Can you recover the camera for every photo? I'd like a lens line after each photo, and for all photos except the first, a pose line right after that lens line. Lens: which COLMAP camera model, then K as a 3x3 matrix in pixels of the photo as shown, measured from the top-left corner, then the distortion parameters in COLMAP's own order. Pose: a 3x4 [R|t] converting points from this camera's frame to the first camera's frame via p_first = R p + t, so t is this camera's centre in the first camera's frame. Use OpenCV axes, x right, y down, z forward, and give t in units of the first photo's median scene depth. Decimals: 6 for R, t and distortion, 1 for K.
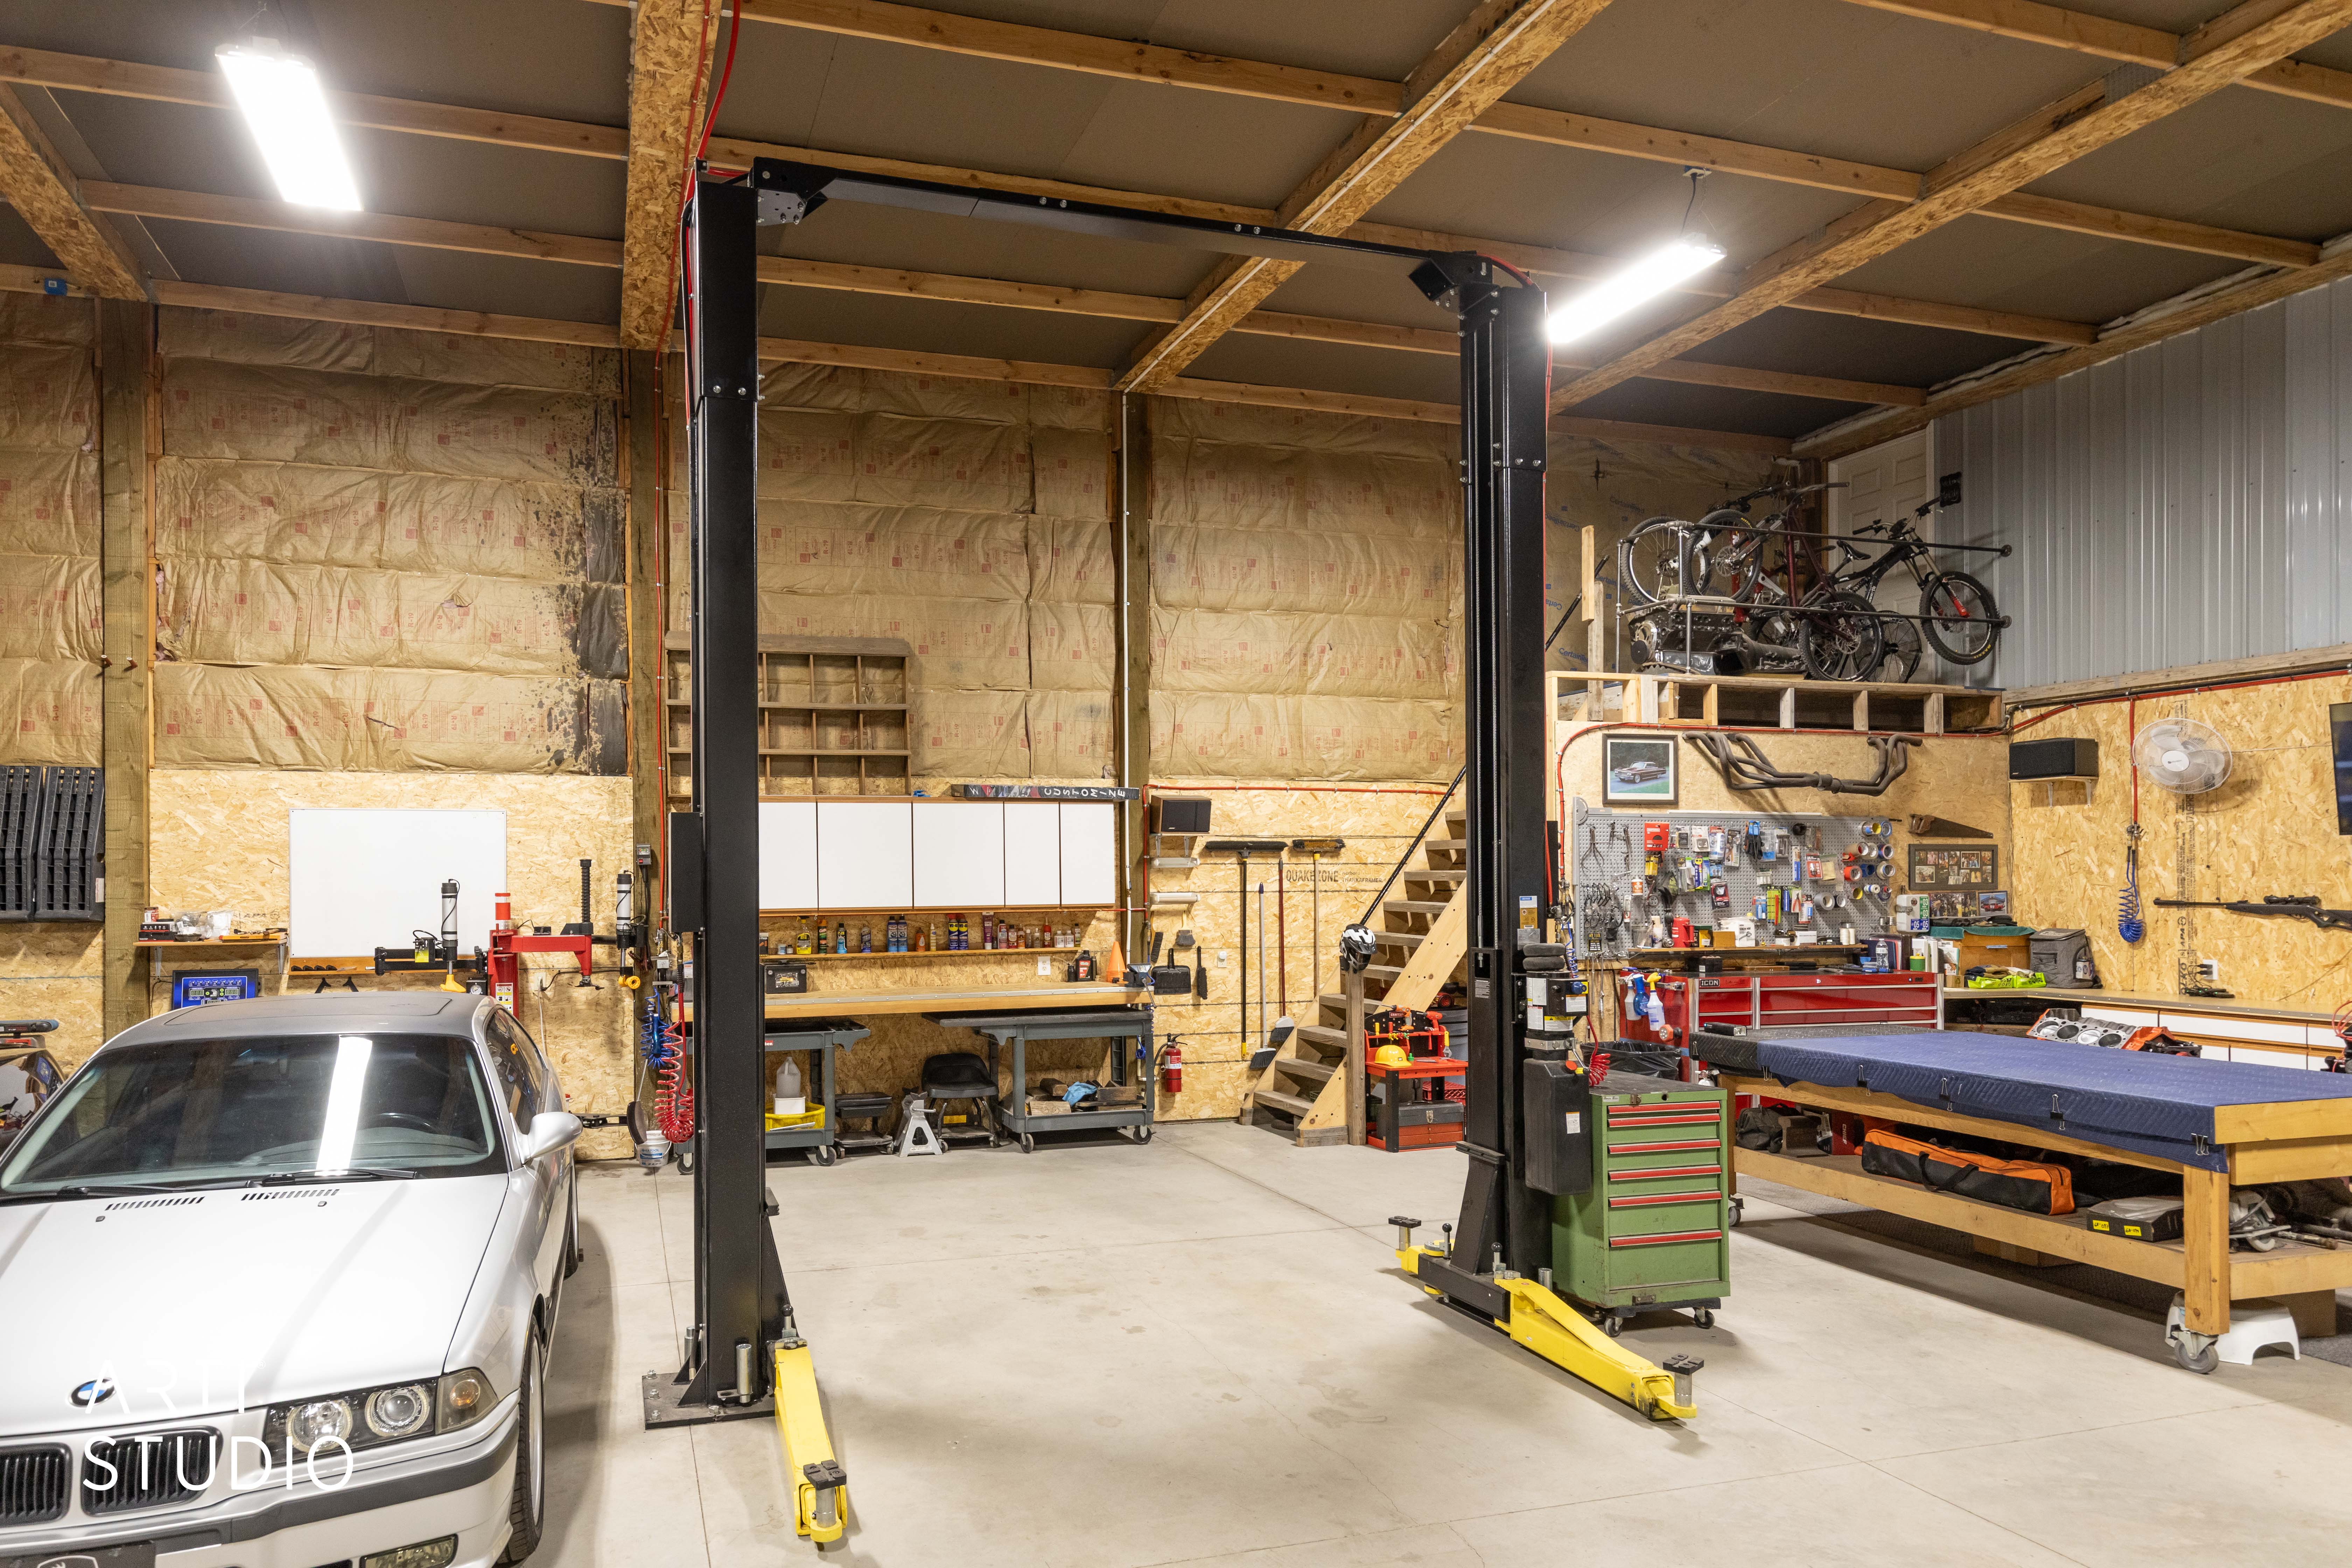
lens RADIAL K [[1410.8, 0, 989.9], [0, 1410.8, 872.0], [0, 0, 1]] dist [0.005140, -0.006100]
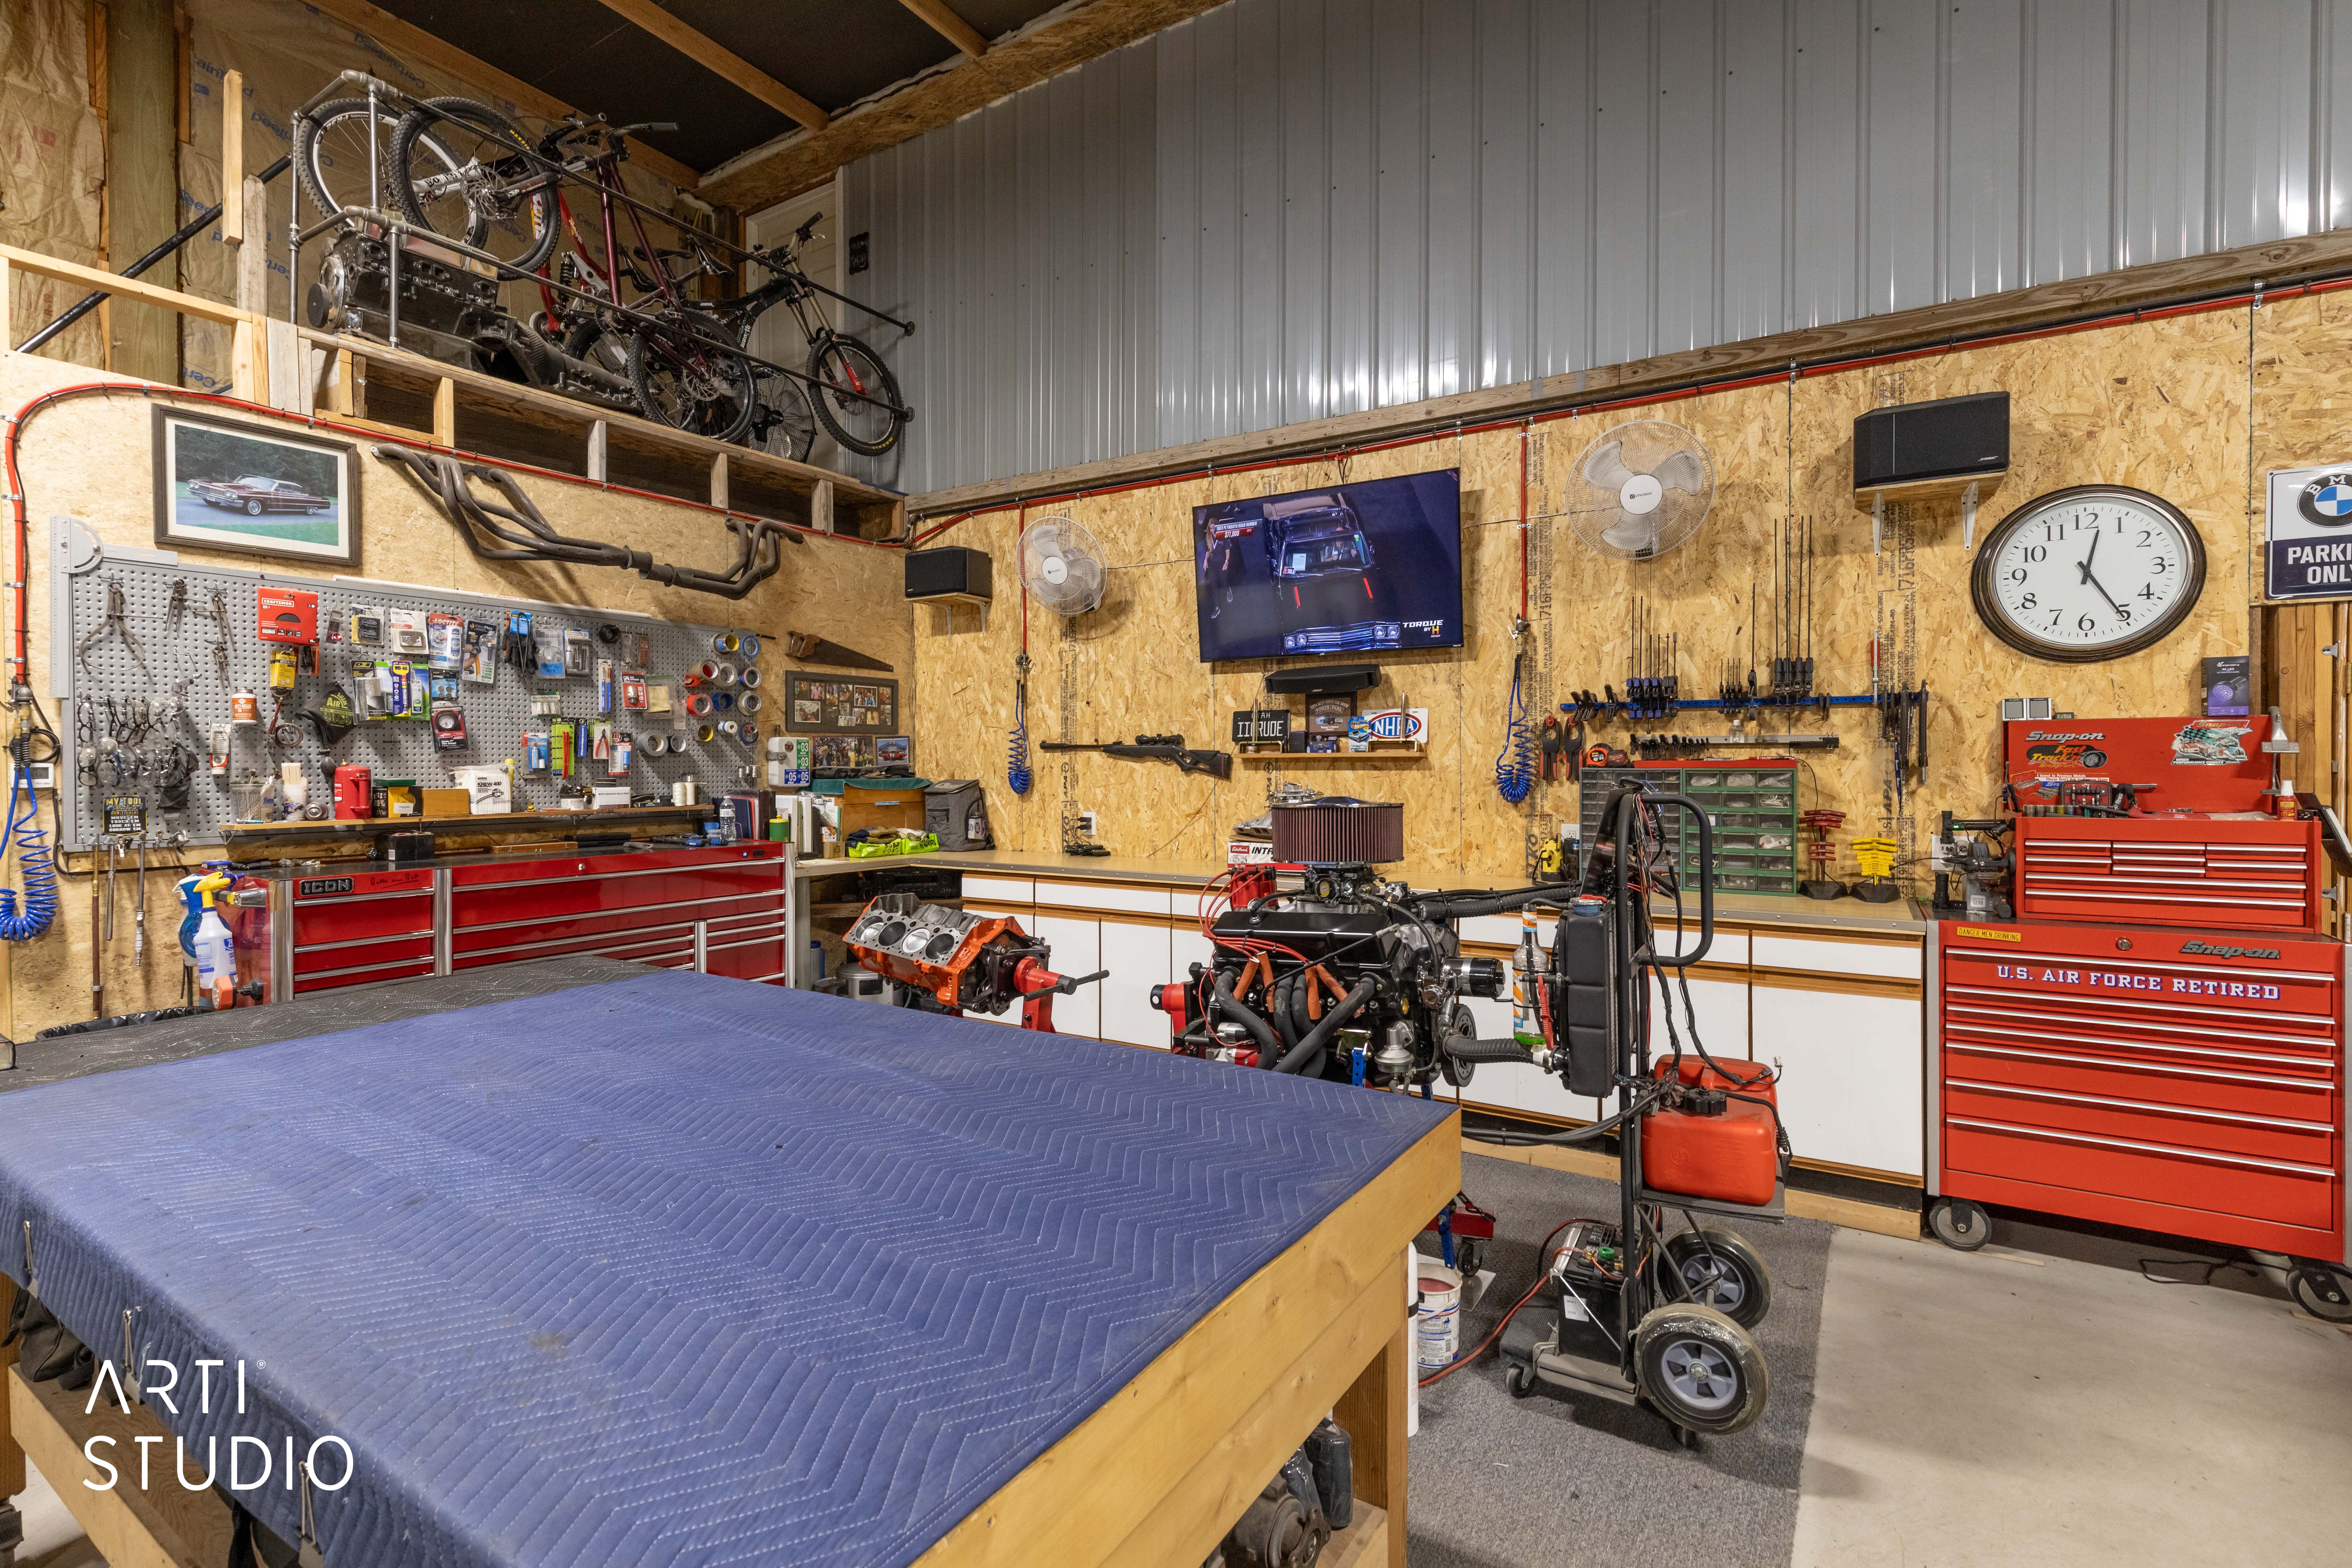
lens RADIAL K [[1086.4, 0, 1145.2], [0, 1086.4, 780.6], [0, 0, 1]] dist [0.011205, -0.002623]
pose [[0.752888, -0.012100, 0.658037, 0.426497], [-0.002631, 0.999768, 0.021394, 0.027035], [-0.658143, -0.017839, 0.752682, 0.450344]]
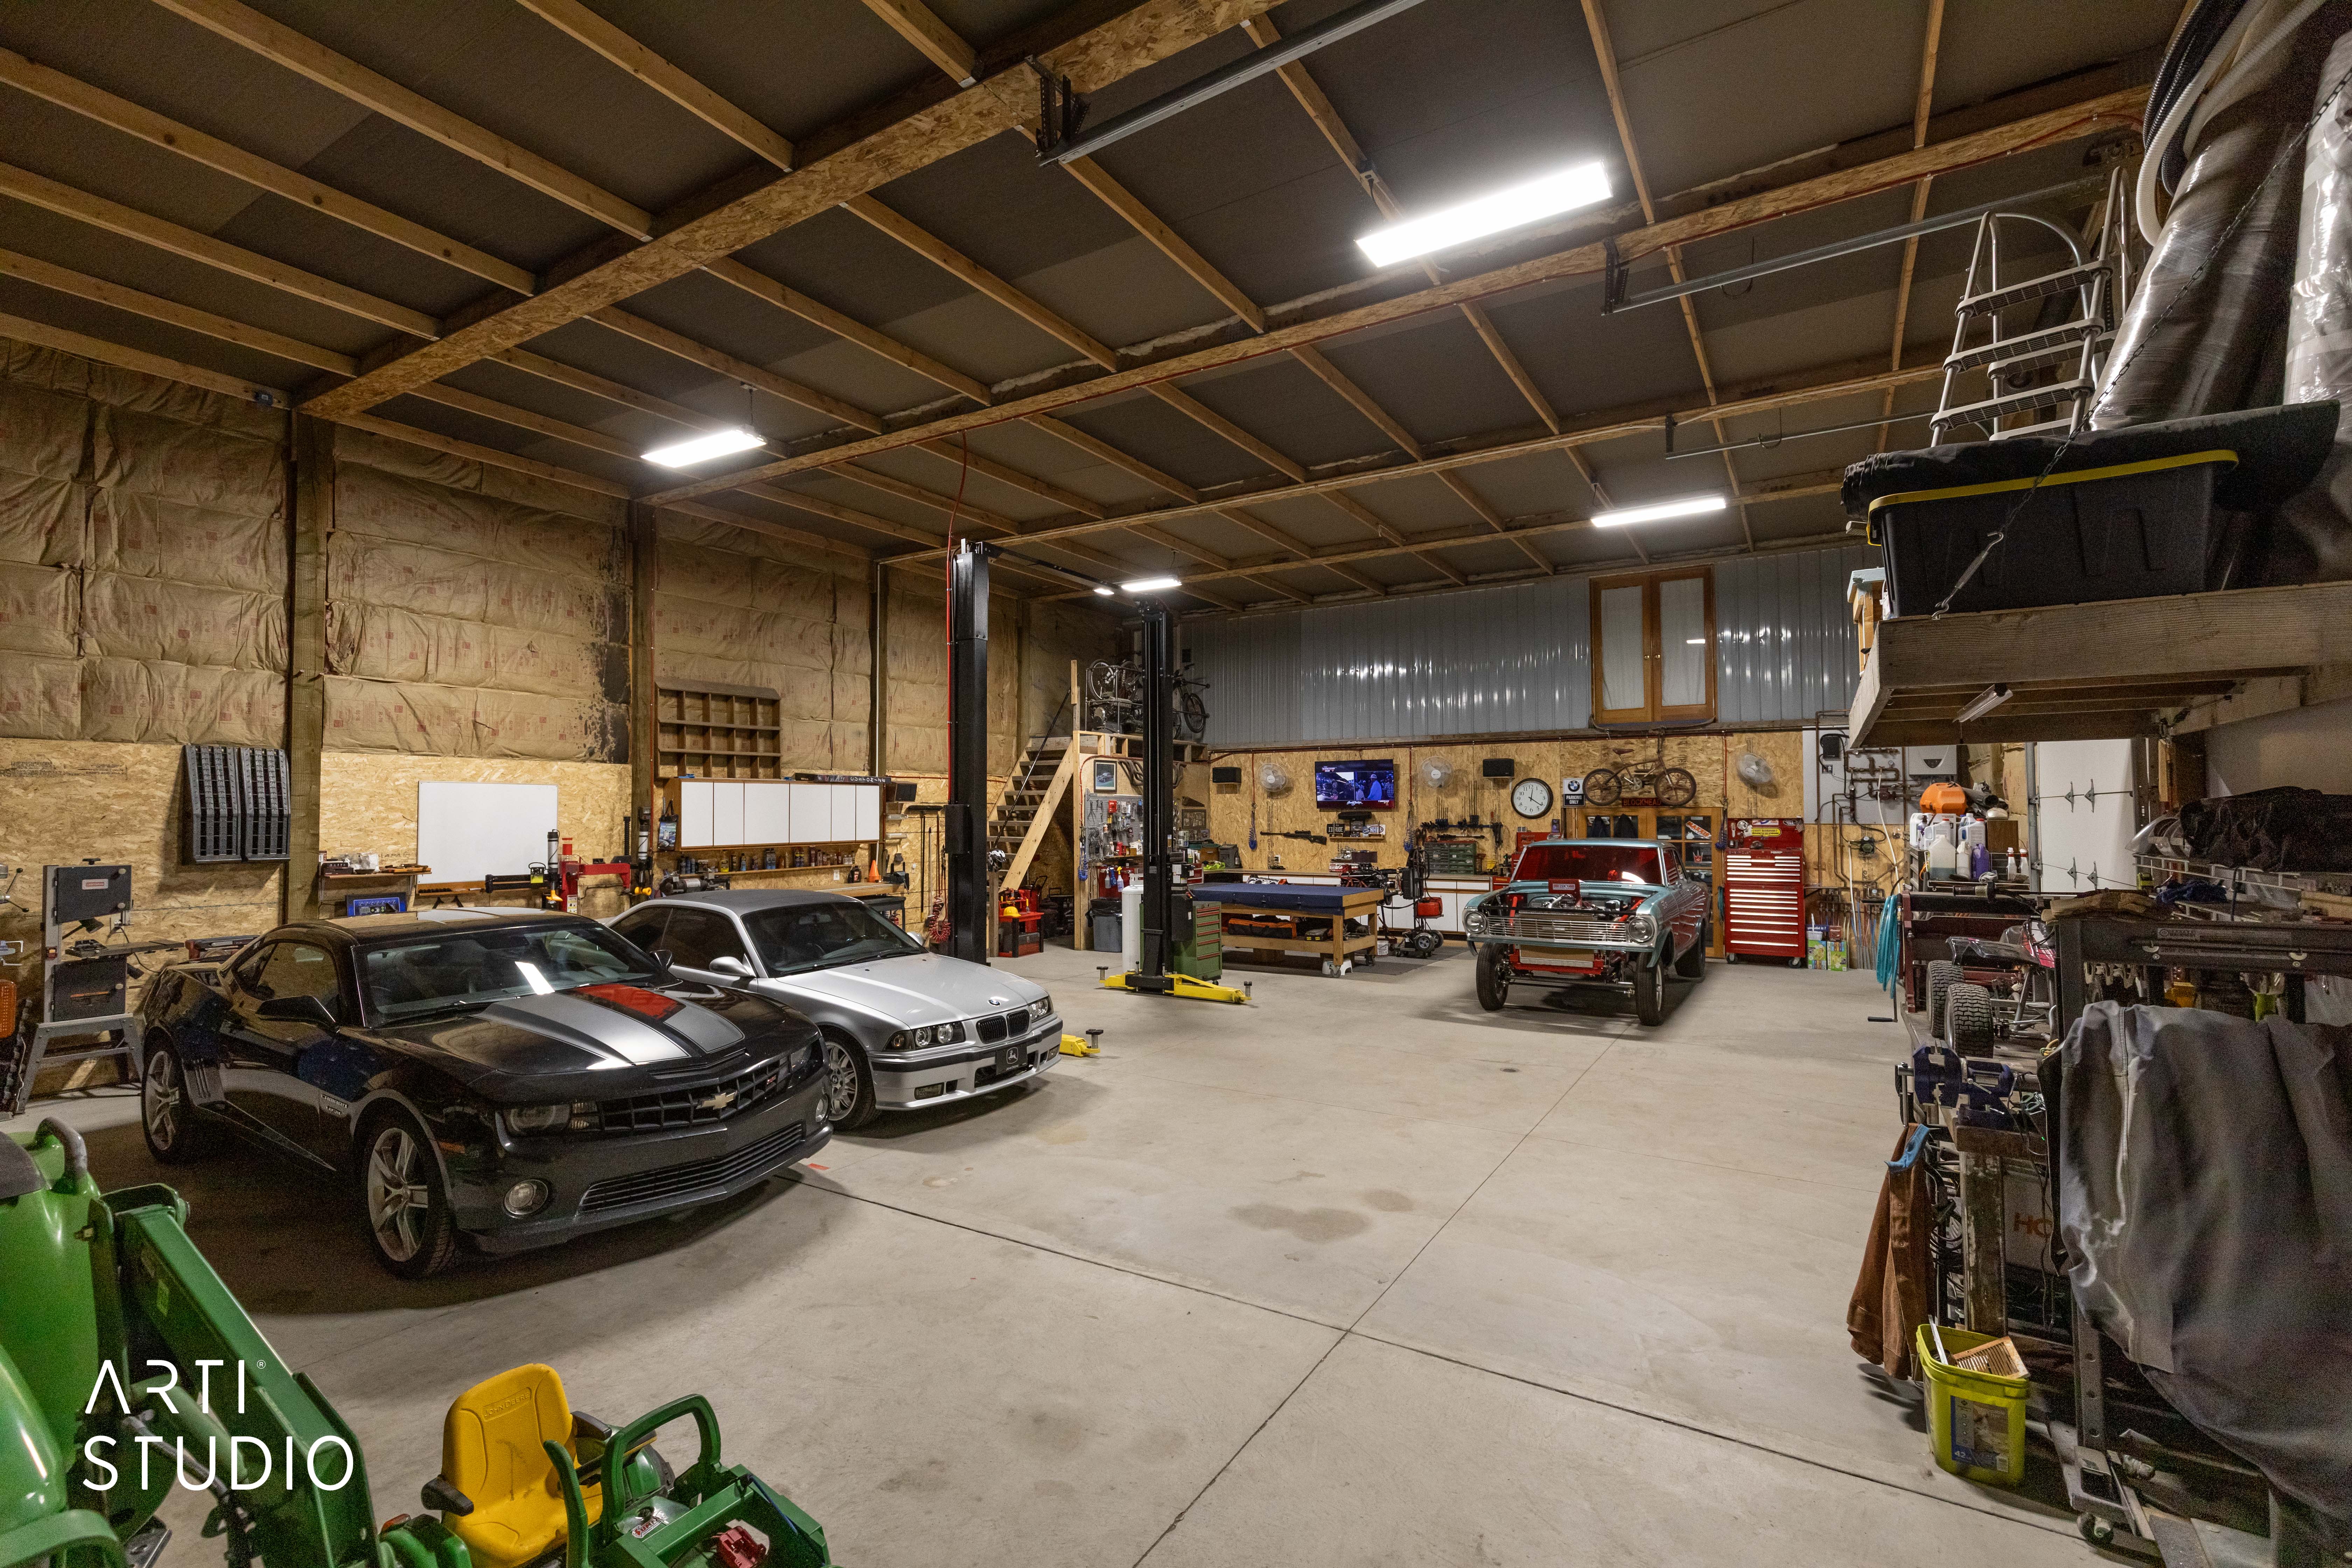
lens RADIAL K [[1086.4, 0, 1171.7], [0, 1086.4, 775.3], [0, 0, 1]] dist [0.011205, -0.002623]
pose [[0.723001, 0.027022, 0.690319, -0.640042], [-0.005799, 0.999437, -0.033048, -0.016996], [-0.690823, 0.019891, 0.722750, -0.312904]]
